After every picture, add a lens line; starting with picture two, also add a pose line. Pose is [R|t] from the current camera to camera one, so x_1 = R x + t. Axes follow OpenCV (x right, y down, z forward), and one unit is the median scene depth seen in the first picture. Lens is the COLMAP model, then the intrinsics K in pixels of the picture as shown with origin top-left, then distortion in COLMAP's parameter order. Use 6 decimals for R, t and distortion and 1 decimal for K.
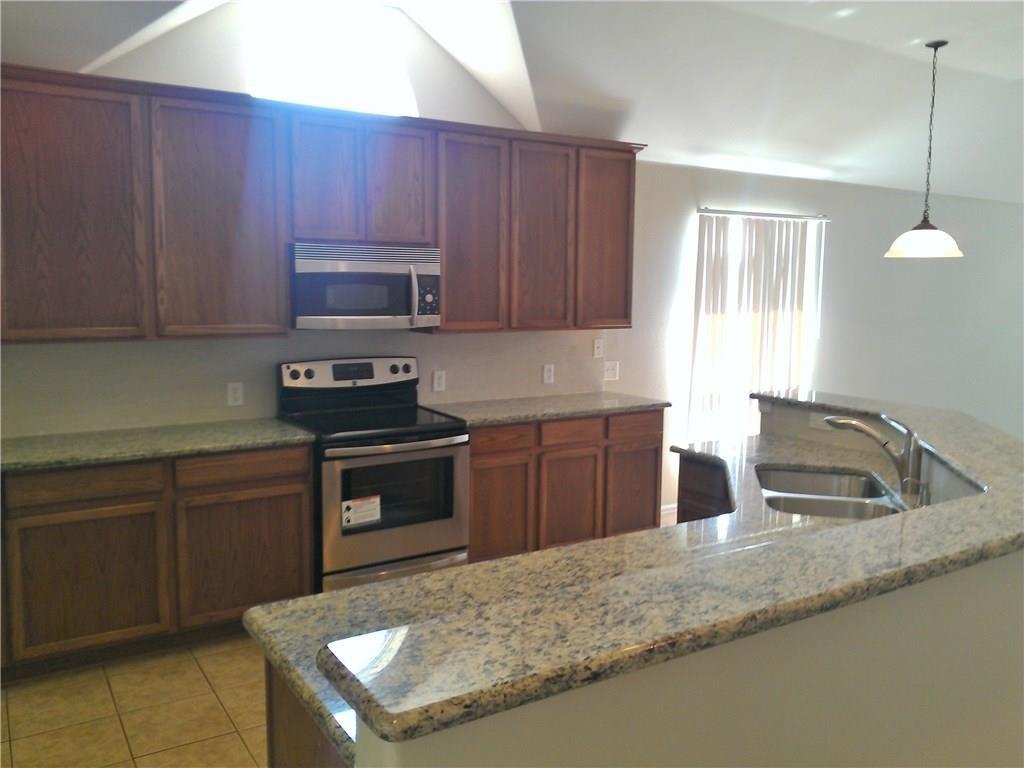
lens RADIAL K [[840.4, 0, 505.0], [0, 840.4, 366.4], [0, 0, 1]] dist [0.026703, -0.028825]
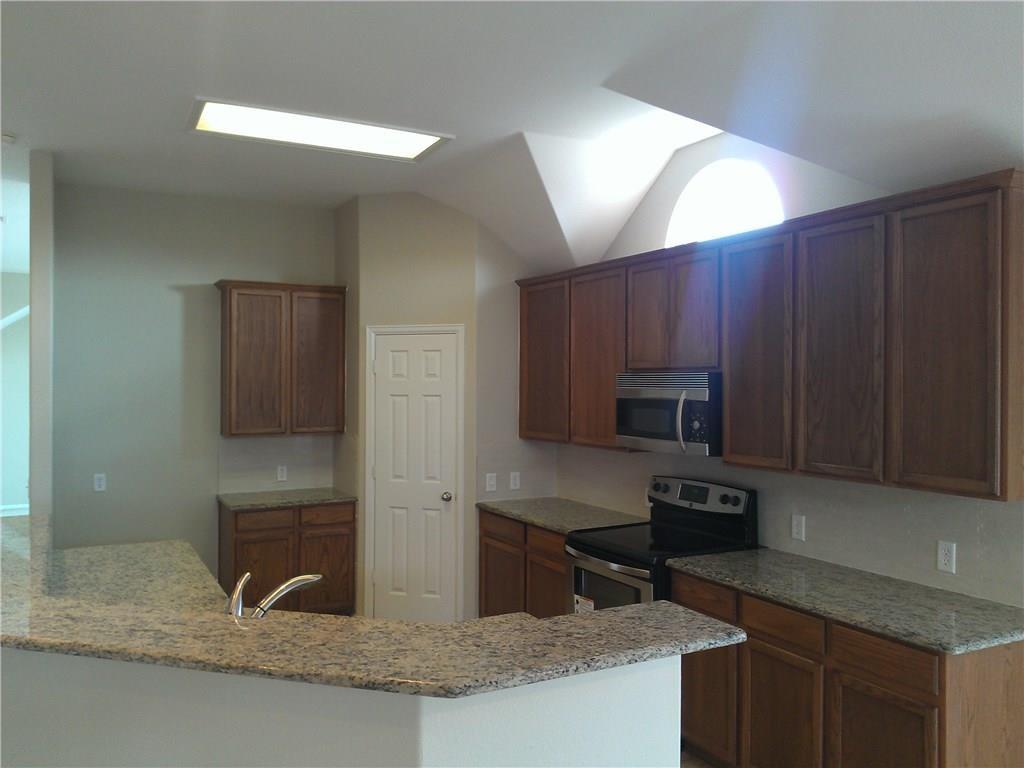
lens RADIAL K [[840.4, 0, 508.4], [0, 840.4, 383.9], [0, 0, 1]] dist [0.026703, -0.028825]
pose [[-0.073064, -0.005611, -0.997311, 0.879196], [-0.102369, 0.994745, 0.001903, -0.108516], [0.992060, 0.102233, -0.073254, 0.870713]]
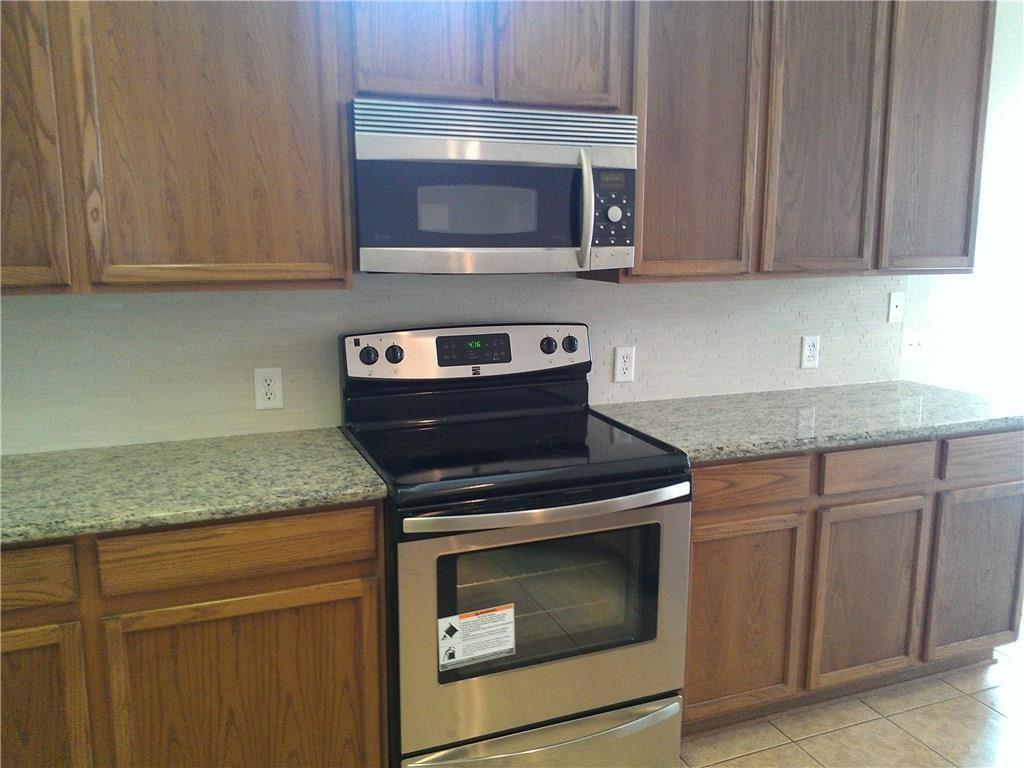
lens RADIAL K [[840.4, 0, 505.6], [0, 840.4, 376.5], [0, 0, 1]] dist [0.026703, -0.028825]
pose [[0.982227, 0.023418, -0.186231, -0.058303], [-0.009834, 0.997244, 0.073535, -0.017987], [0.187440, -0.070397, 0.979750, 0.475591]]
